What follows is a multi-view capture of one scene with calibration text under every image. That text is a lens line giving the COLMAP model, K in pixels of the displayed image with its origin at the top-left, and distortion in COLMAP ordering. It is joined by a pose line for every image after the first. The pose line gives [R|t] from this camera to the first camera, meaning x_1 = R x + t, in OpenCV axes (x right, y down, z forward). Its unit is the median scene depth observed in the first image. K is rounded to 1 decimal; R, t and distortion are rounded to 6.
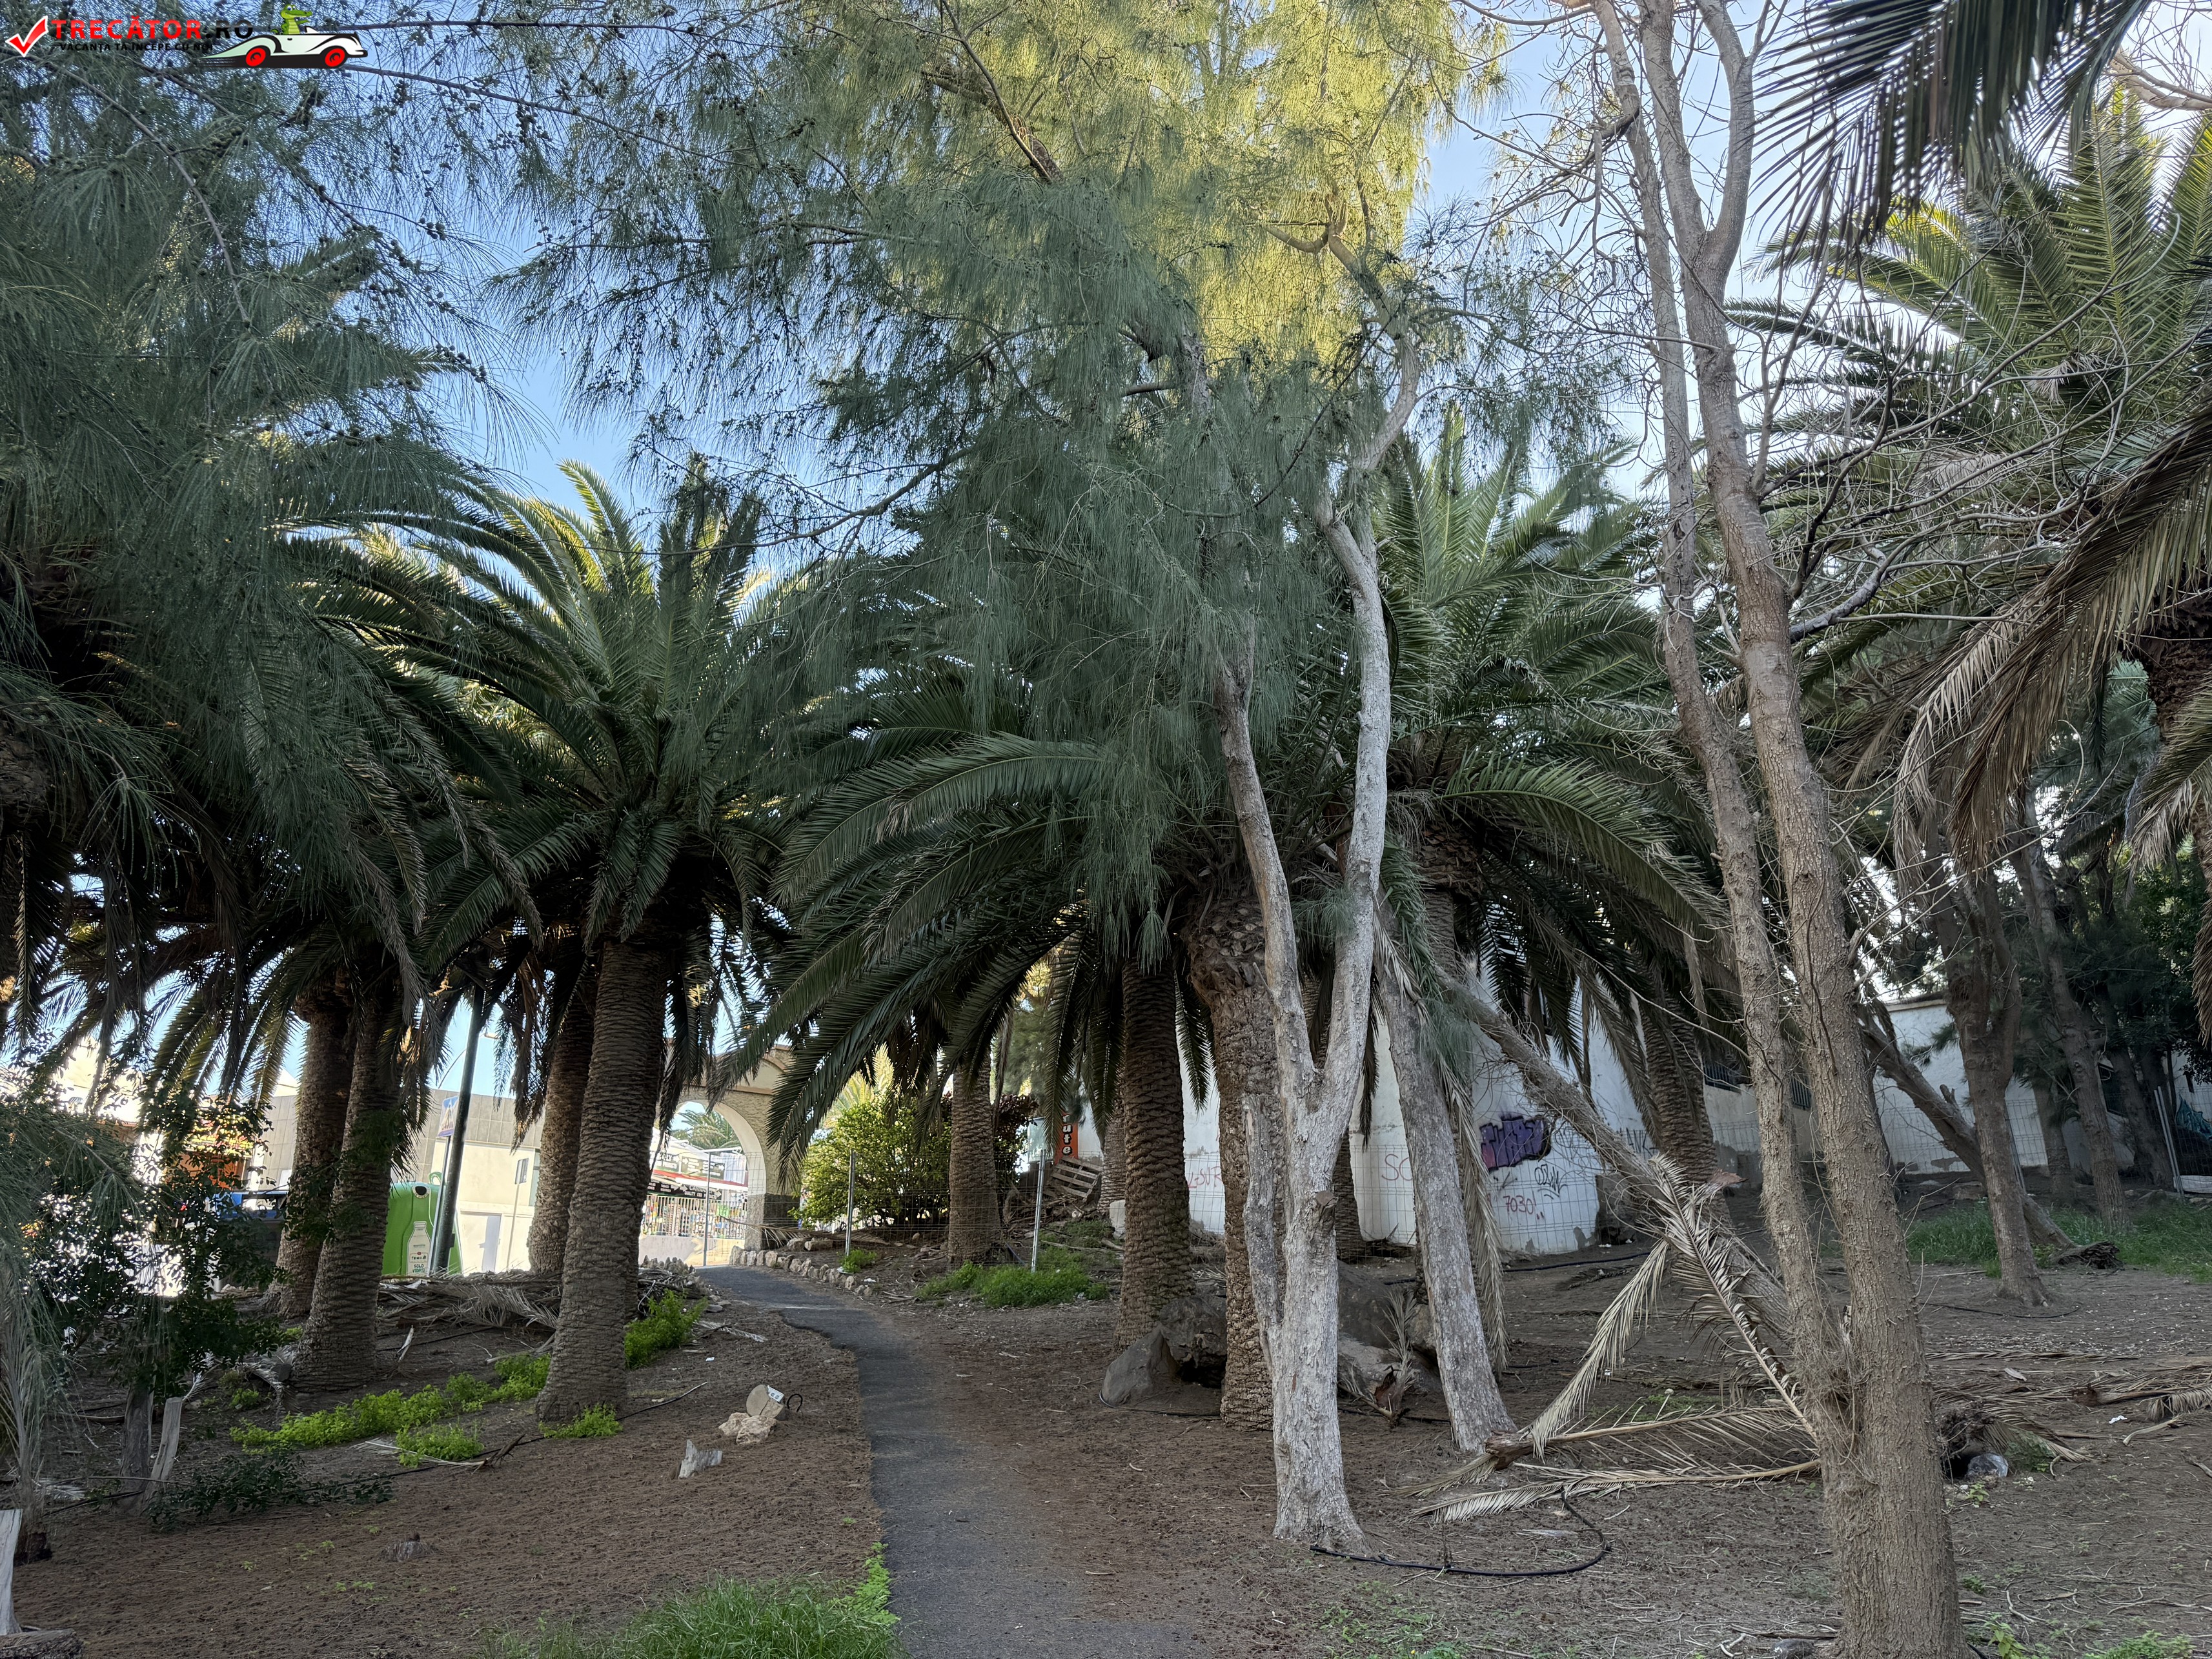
lens RADIAL K [[1548.4, 0, 1108.0], [0, 1548.4, 830.9], [0, 0, 1]] dist [0.030865, -0.004394]
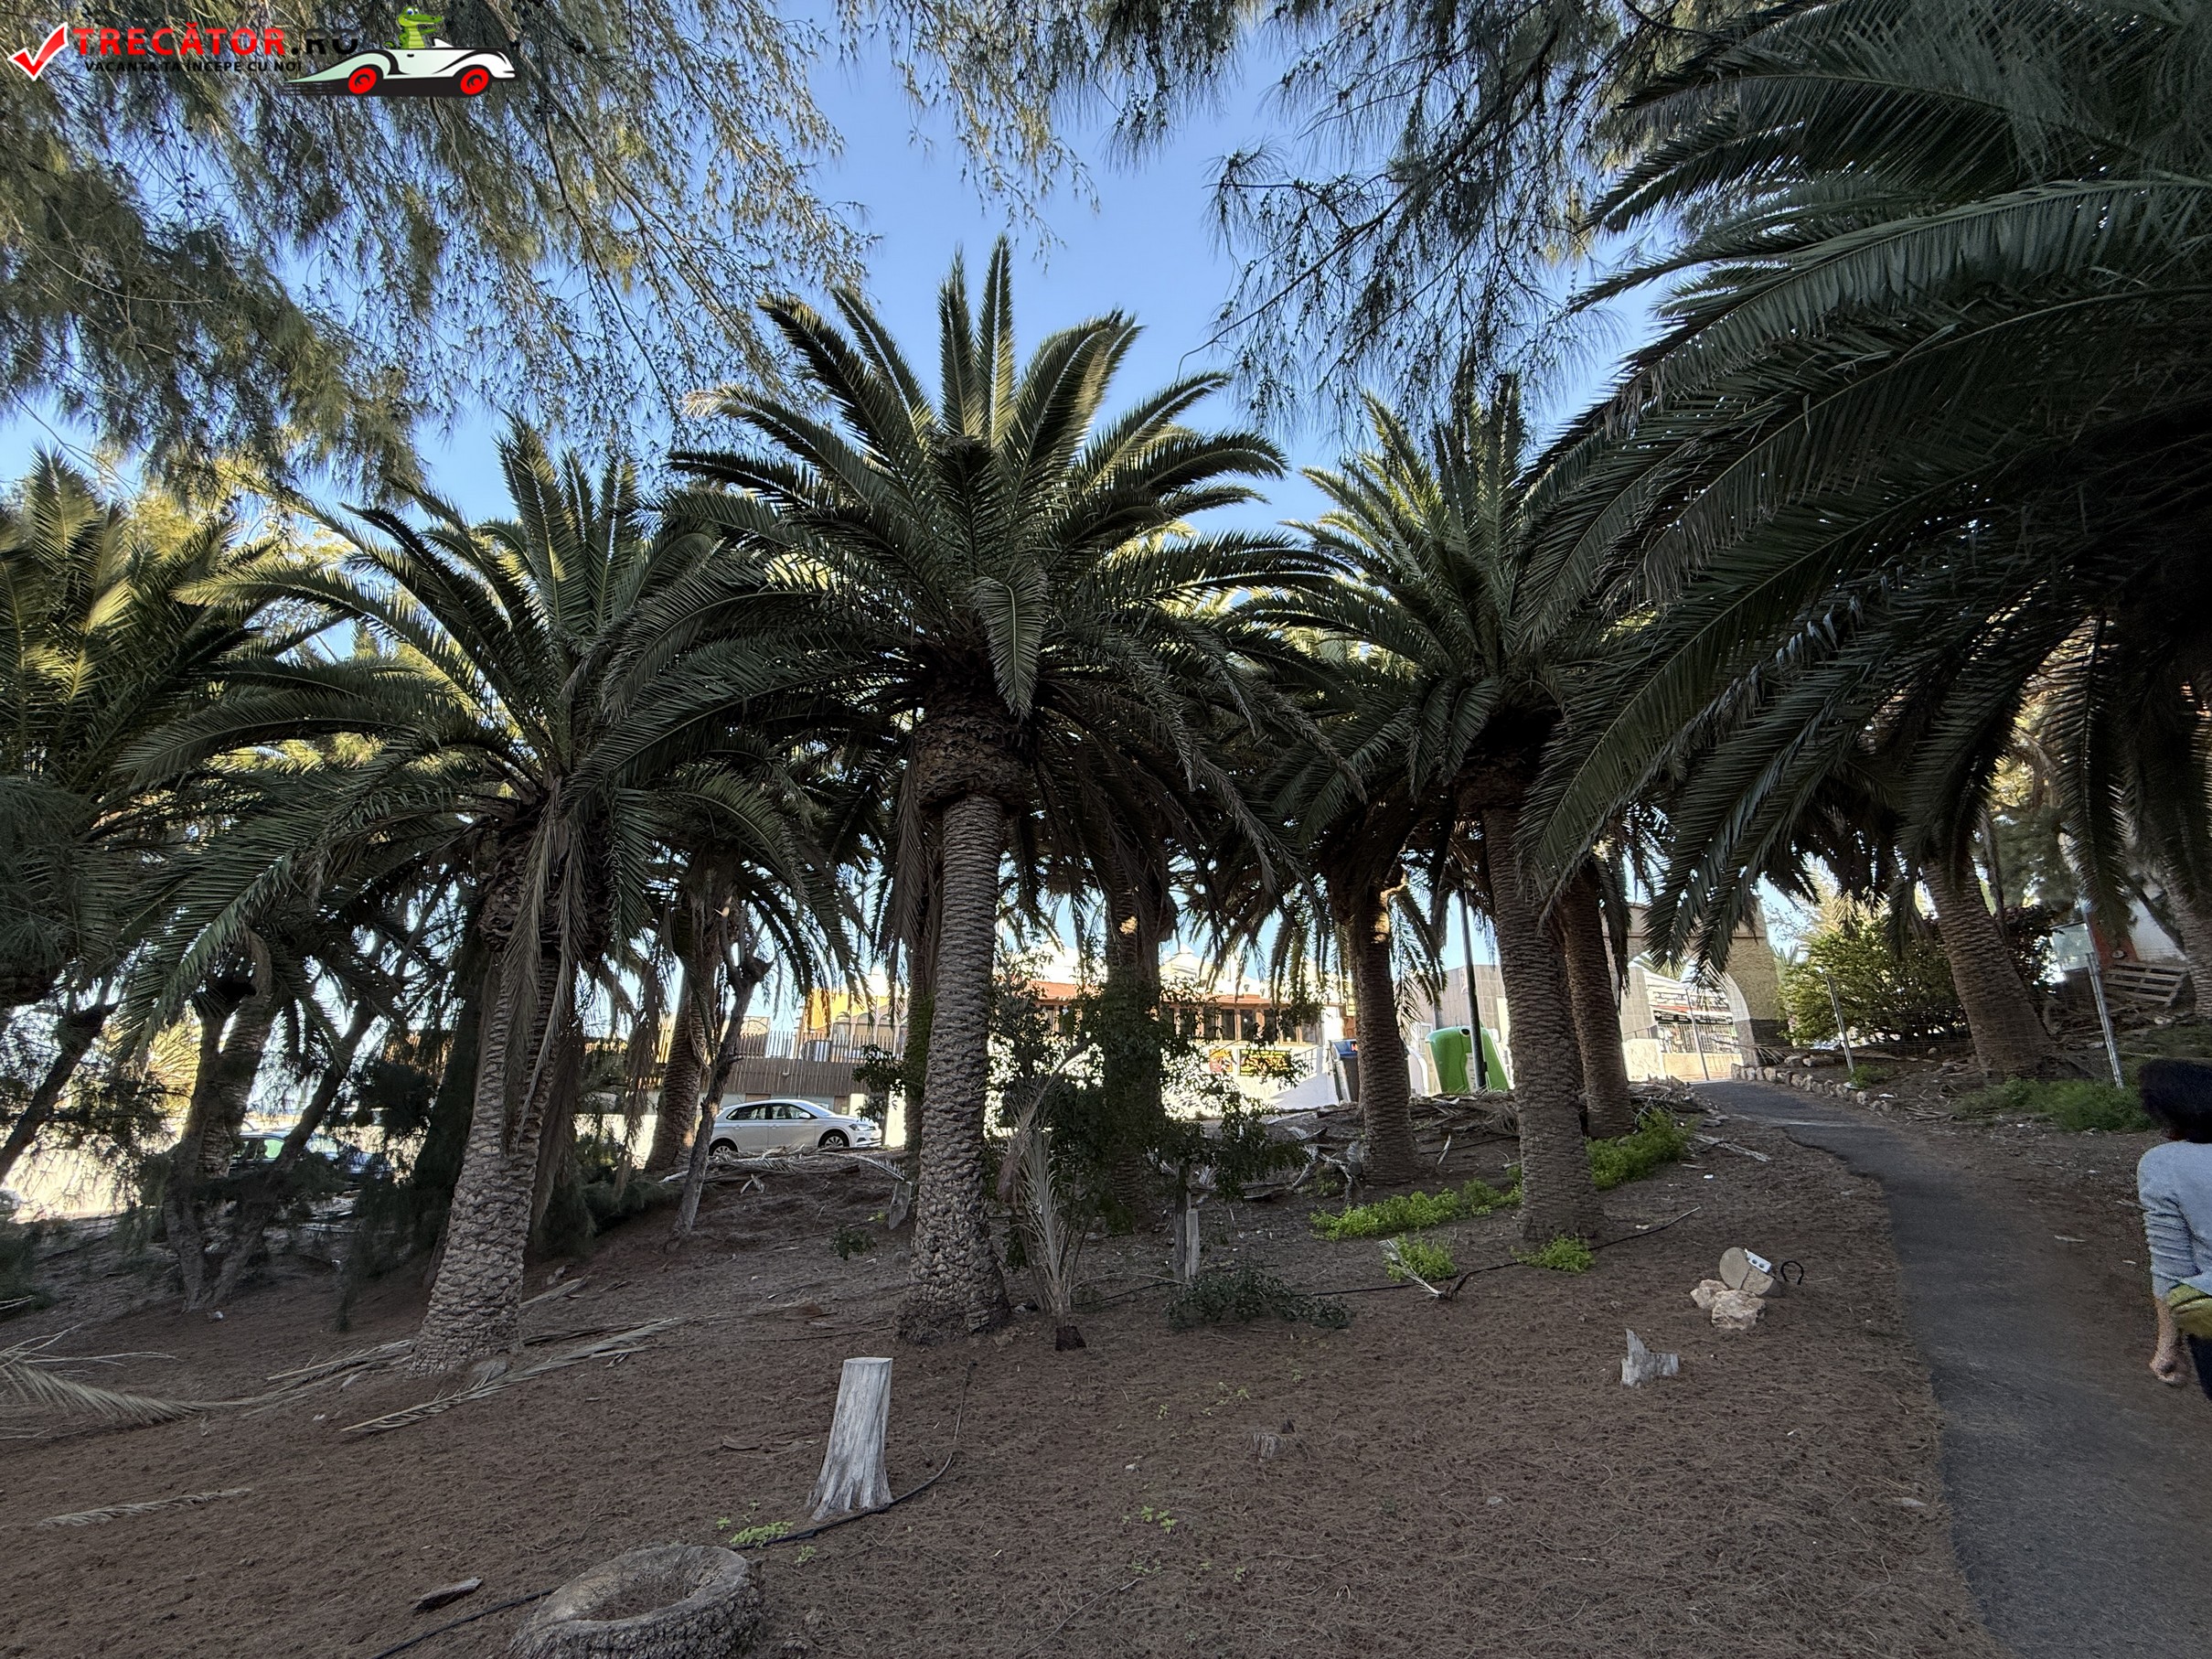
lens RADIAL K [[893.9, 0, 1110.8], [0, 893.9, 825.6], [0, 0, 1]] dist [0.018789, -0.000074]
pose [[0.663834, -0.223864, -0.713589, -0.022629], [0.226381, 0.969535, -0.093561, 0.050852], [0.712795, -0.099434, 0.694289, 0.216131]]
